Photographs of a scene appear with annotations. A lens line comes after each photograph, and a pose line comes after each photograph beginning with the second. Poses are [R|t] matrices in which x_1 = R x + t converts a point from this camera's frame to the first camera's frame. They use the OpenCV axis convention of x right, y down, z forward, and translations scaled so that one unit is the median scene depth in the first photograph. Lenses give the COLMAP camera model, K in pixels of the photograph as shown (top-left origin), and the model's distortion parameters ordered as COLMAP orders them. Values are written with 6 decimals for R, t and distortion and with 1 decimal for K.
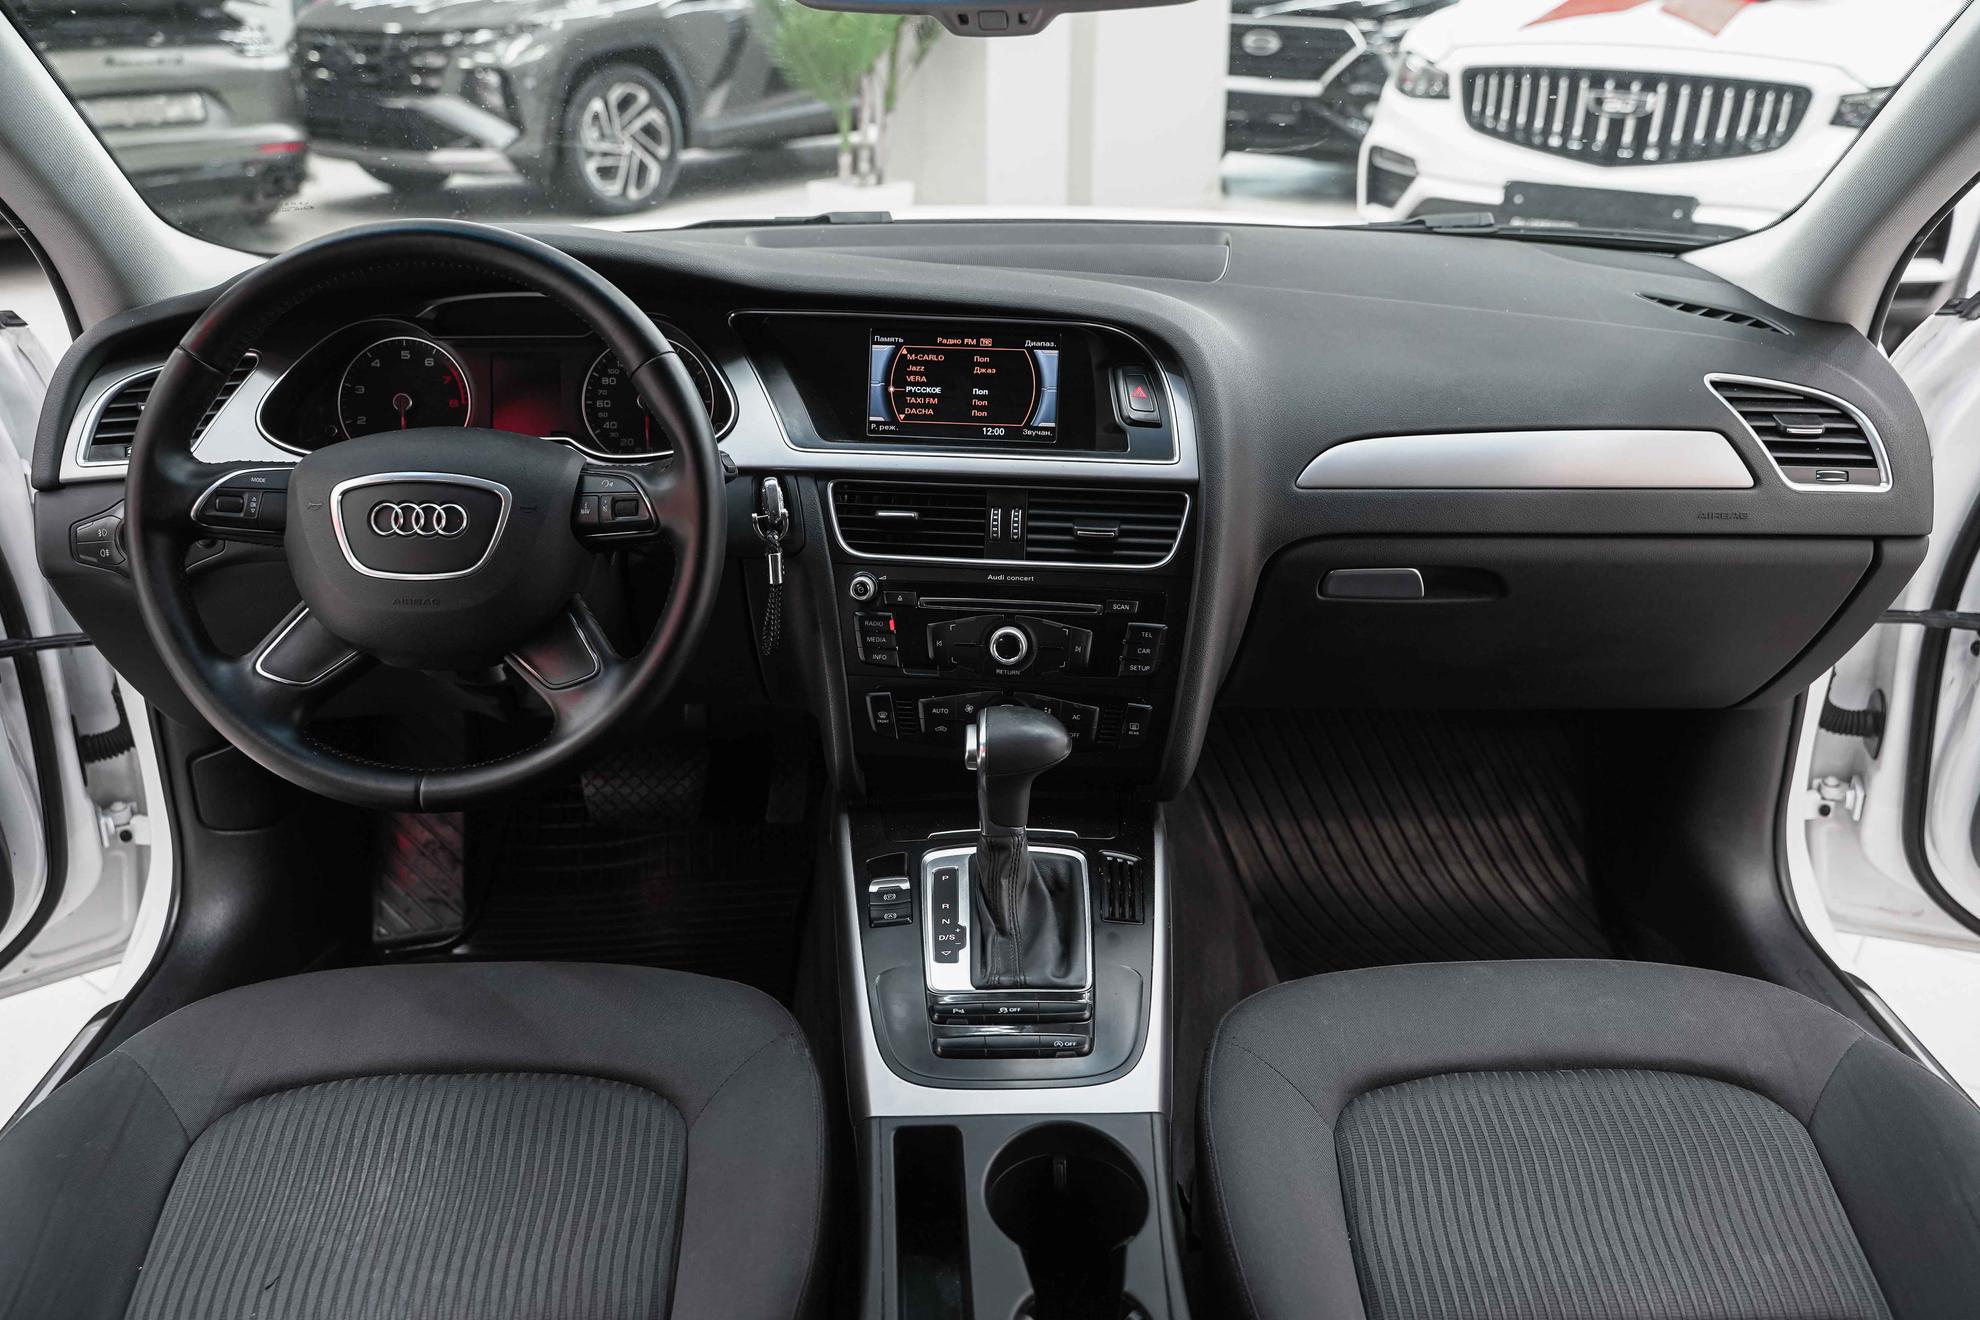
lens RADIAL K [[1587.9, 0, 990.0], [0, 1587.9, 660.0], [0, 0, 1]] dist [-0.018189, -0.011278]
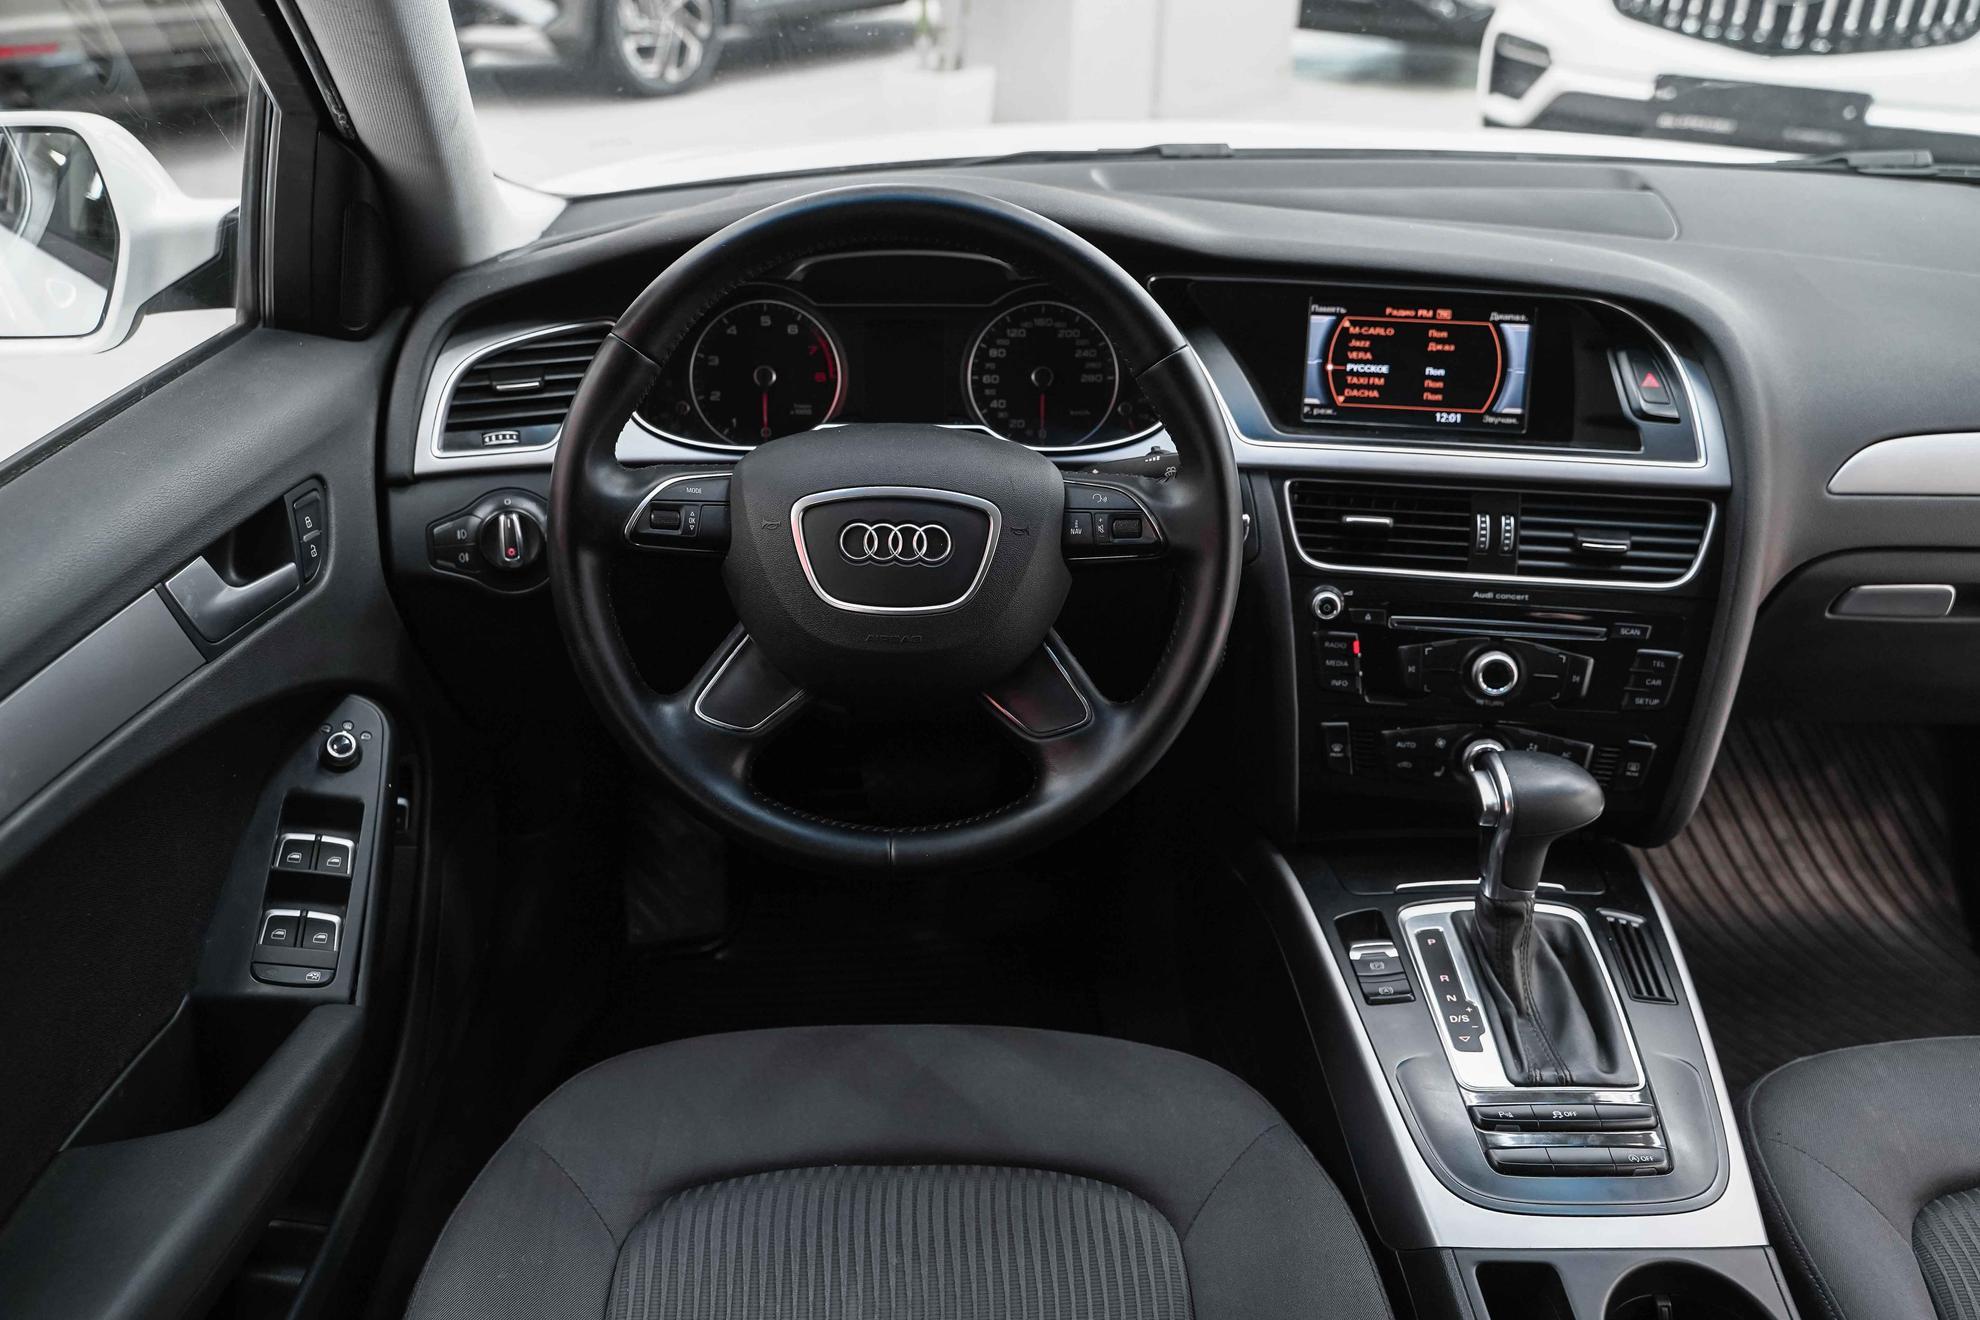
lens RADIAL K [[1624.9, 0, 942.6], [0, 1624.9, 648.0], [0, 0, 1]] dist [-0.017911, 0.005075]
pose [[0.999712, 0.011771, -0.020893, -0.269055], [-0.010533, 0.998237, 0.058404, -0.070824], [0.021544, -0.058167, 0.998074, 0.105728]]
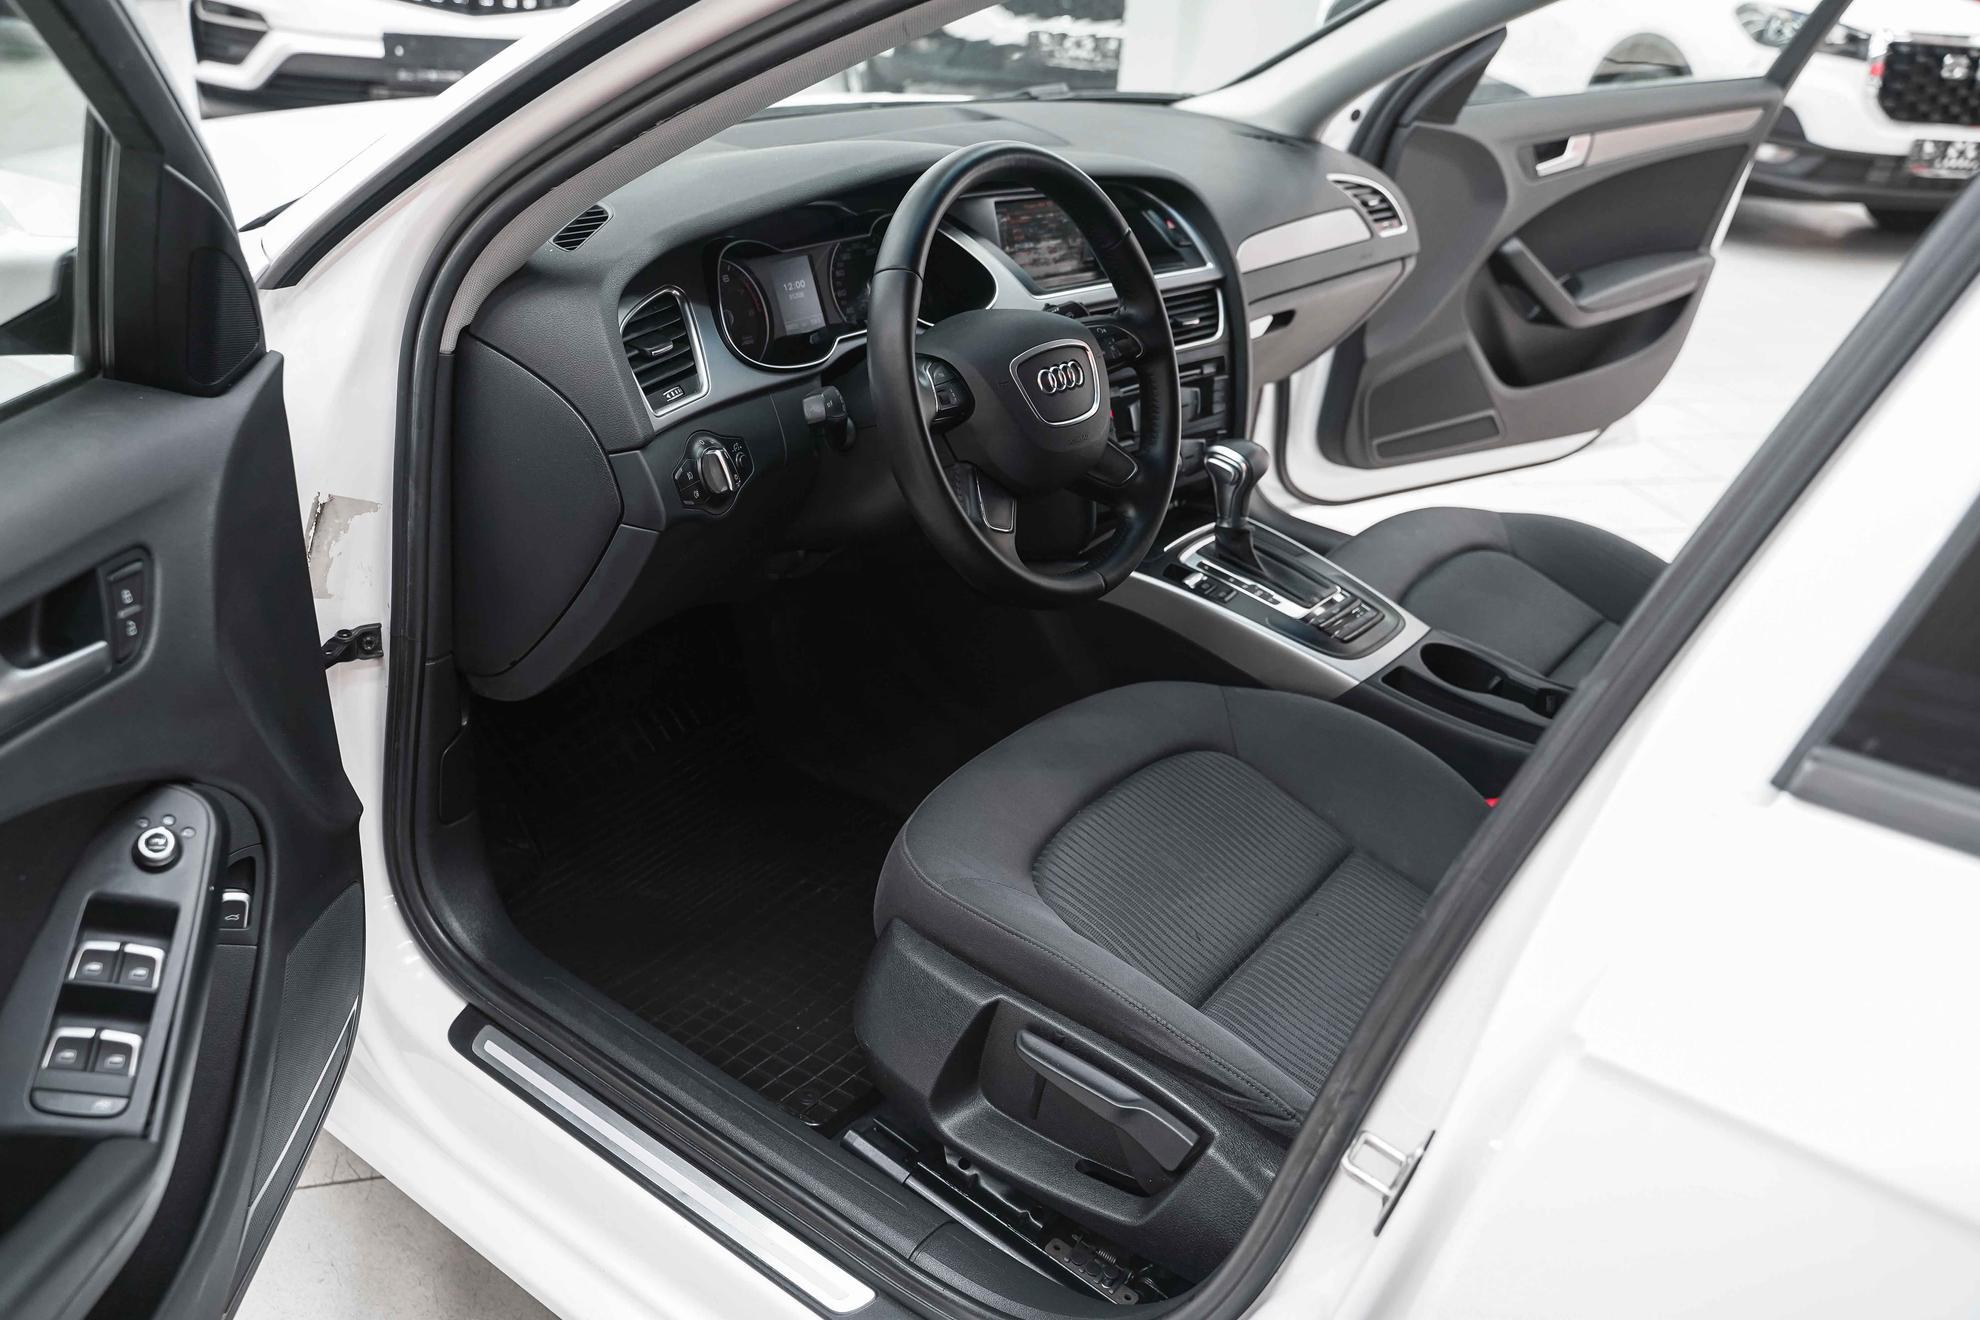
lens RADIAL K [[1624.9, 0, 942.6], [0, 1624.9, 648.0], [0, 0, 1]] dist [-0.017911, 0.005075]
pose [[0.633967, -0.304081, 0.711070, -1.225451], [0.242746, 0.951230, 0.190358, -0.133823], [-0.734275, 0.051928, 0.676863, 0.152885]]
